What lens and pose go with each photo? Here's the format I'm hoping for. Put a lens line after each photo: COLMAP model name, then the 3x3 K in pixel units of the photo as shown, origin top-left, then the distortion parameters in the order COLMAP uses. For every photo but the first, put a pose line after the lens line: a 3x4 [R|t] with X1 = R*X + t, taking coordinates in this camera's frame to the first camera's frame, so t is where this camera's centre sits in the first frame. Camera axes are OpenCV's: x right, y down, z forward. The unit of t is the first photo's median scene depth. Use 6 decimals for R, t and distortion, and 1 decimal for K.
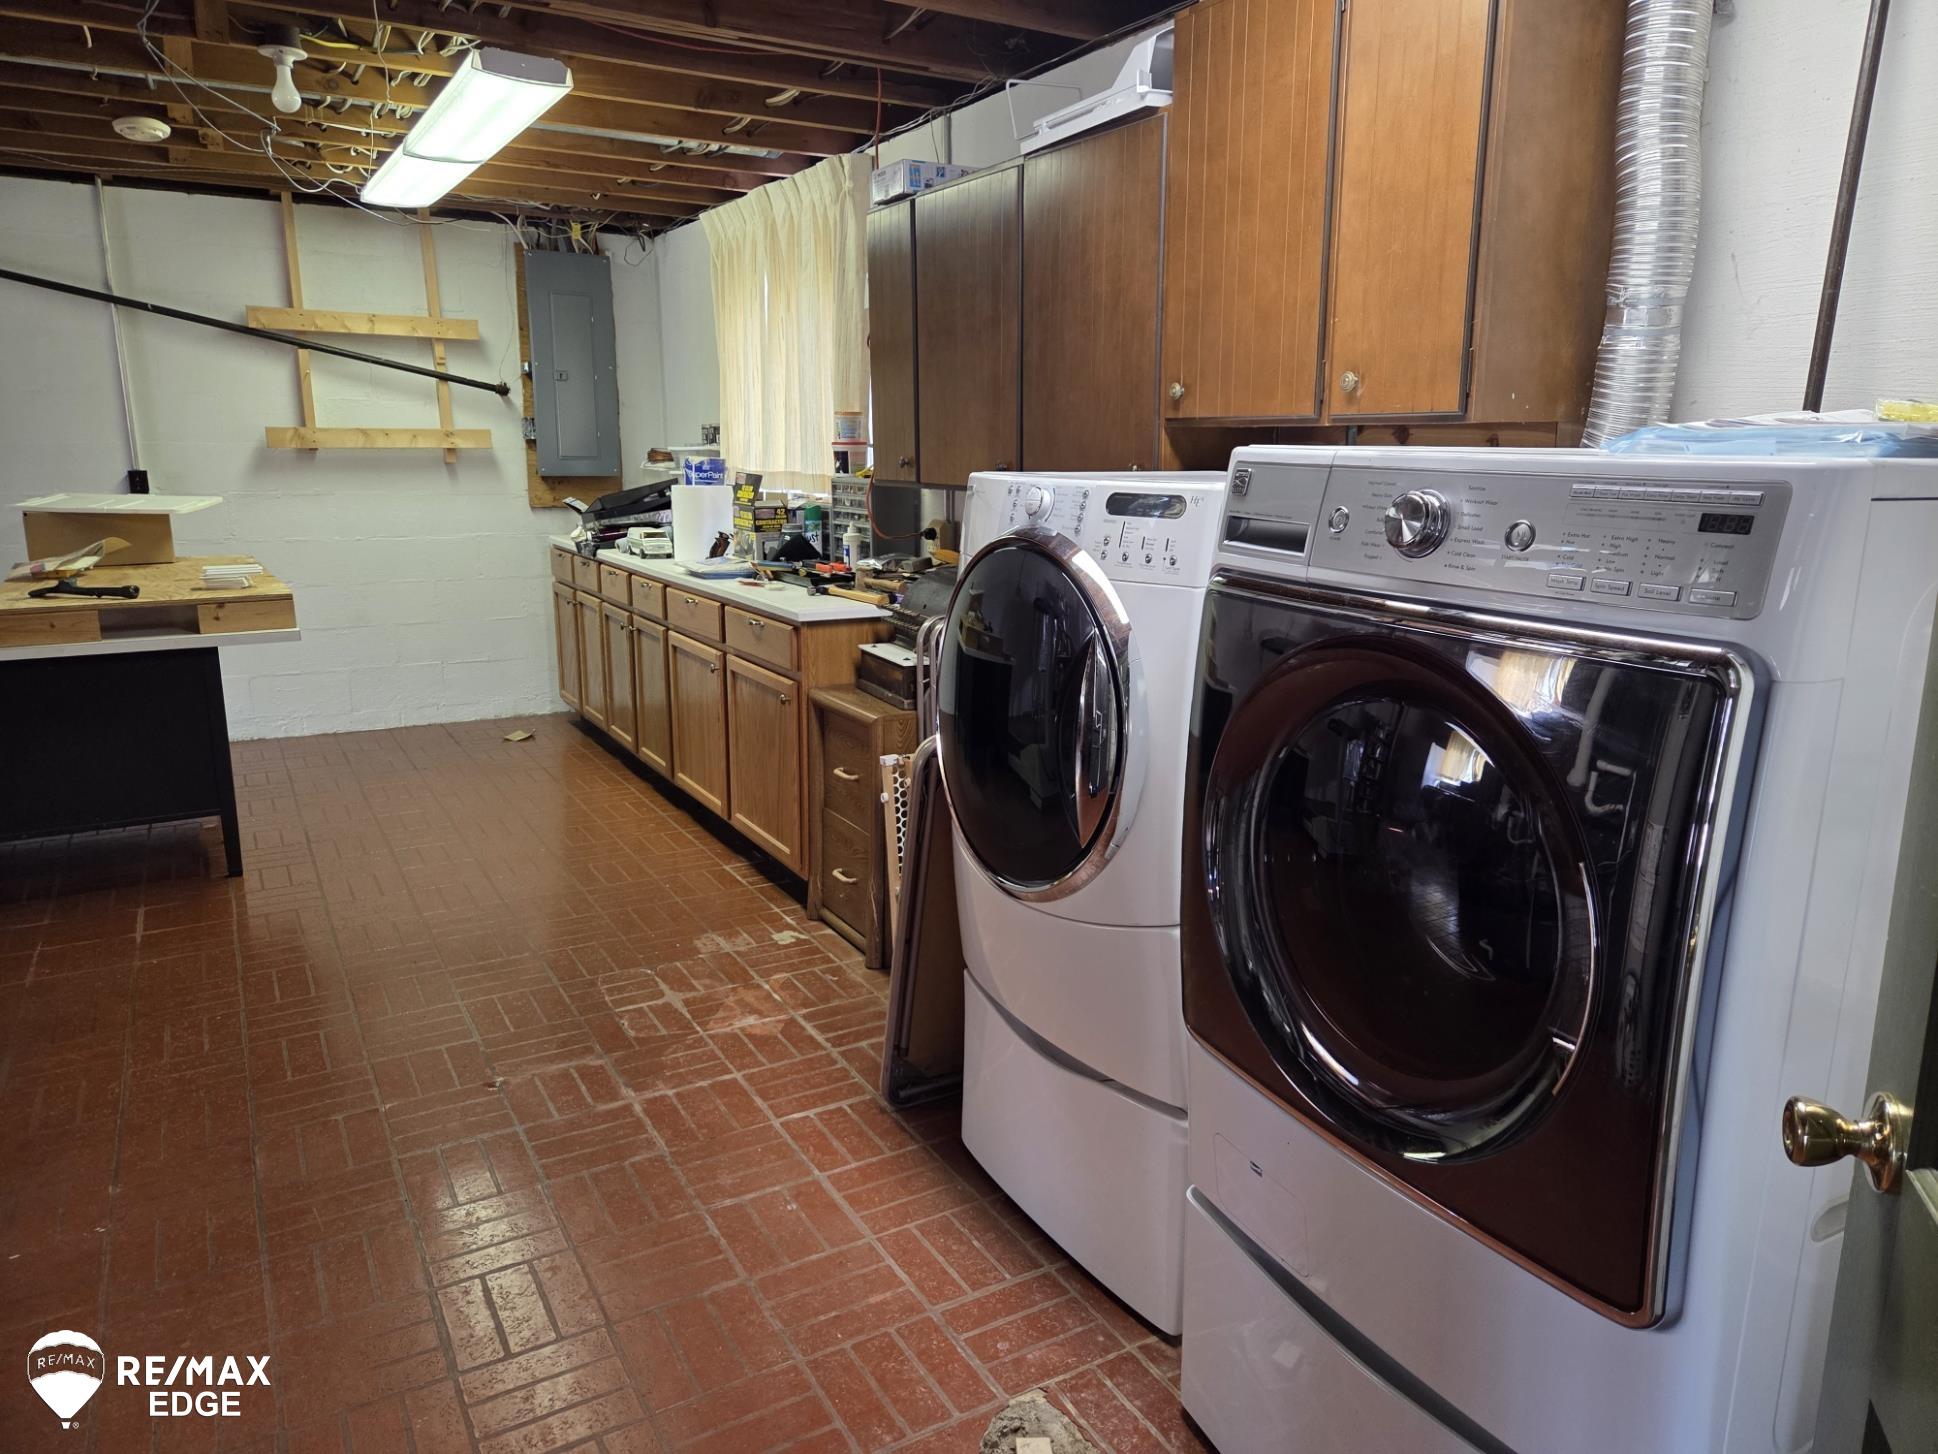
lens RADIAL K [[1296.6, 0, 969.0], [0, 1296.6, 727.0], [0, 0, 1]] dist [0.002576, 0.001504]
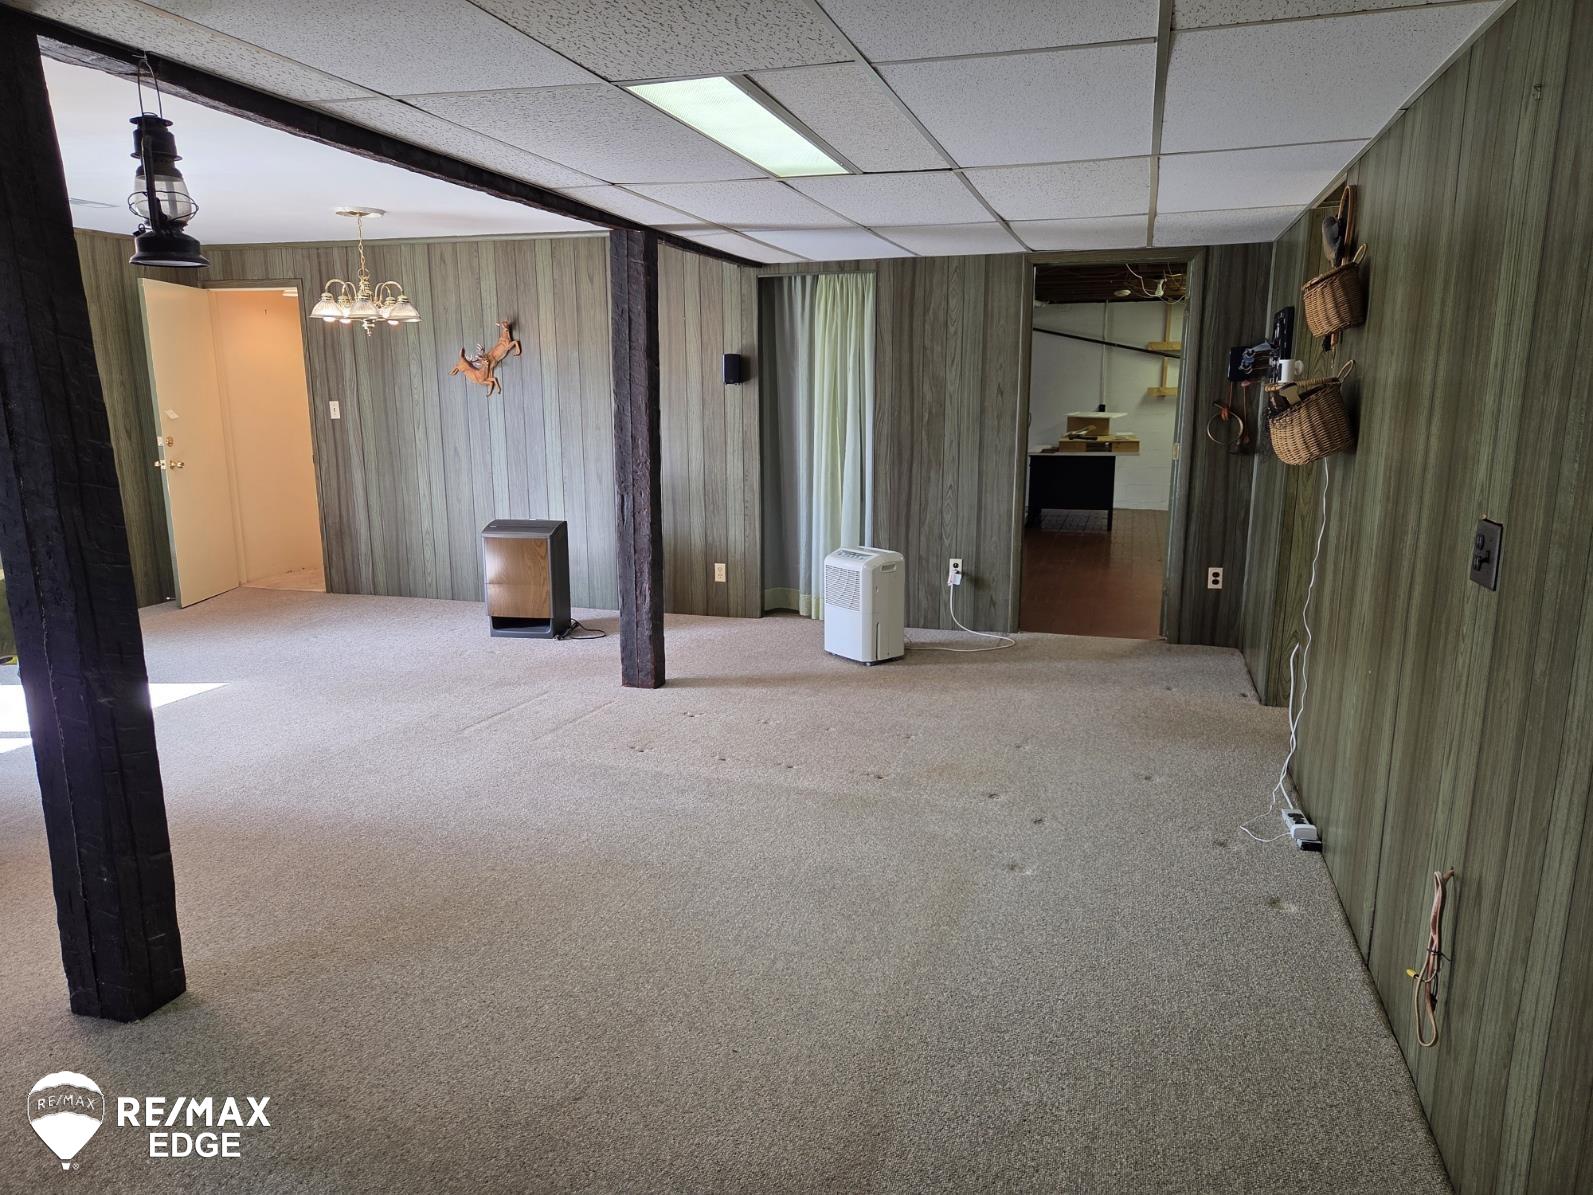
lens RADIAL K [[1069.8, 0, 796.5], [0, 1069.8, 597.5], [0, 0, 1]] dist [0.001396, -0.030454]
pose [[0.674986, 0.127610, -0.726712, 0.706940], [-0.152726, 0.987763, 0.031596, 0.265694], [0.721851, 0.089661, 0.686215, -1.121999]]
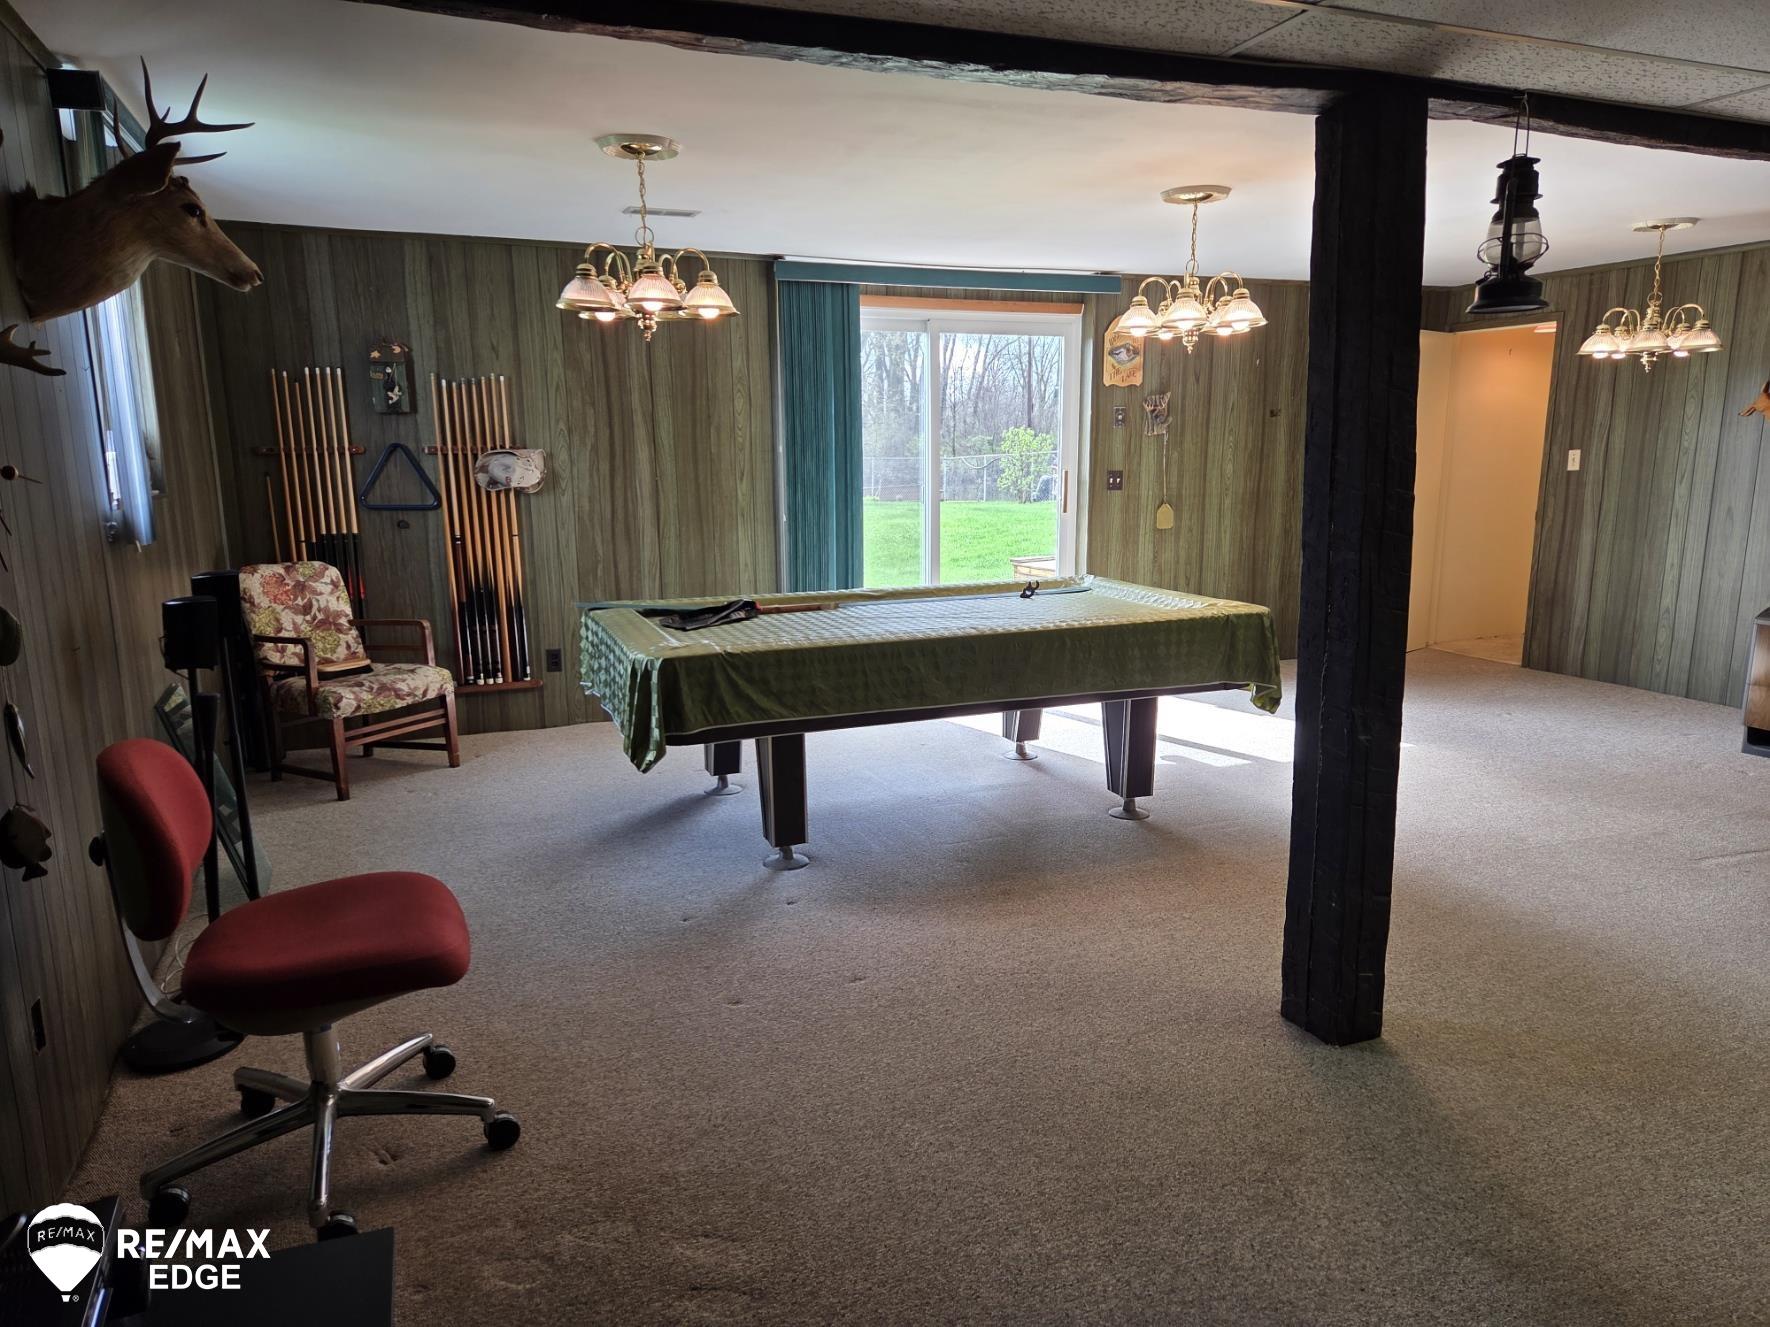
lens RADIAL K [[1143.8, 0, 885.0], [0, 1143.8, 663.5], [0, 0, 1]] dist [0.038821, -0.040563]
pose [[-0.189405, 0.169979, -0.967074, 0.788799], [-0.201988, 0.957093, 0.207784, 0.337989], [0.960899, 0.234693, -0.146945, -1.460908]]
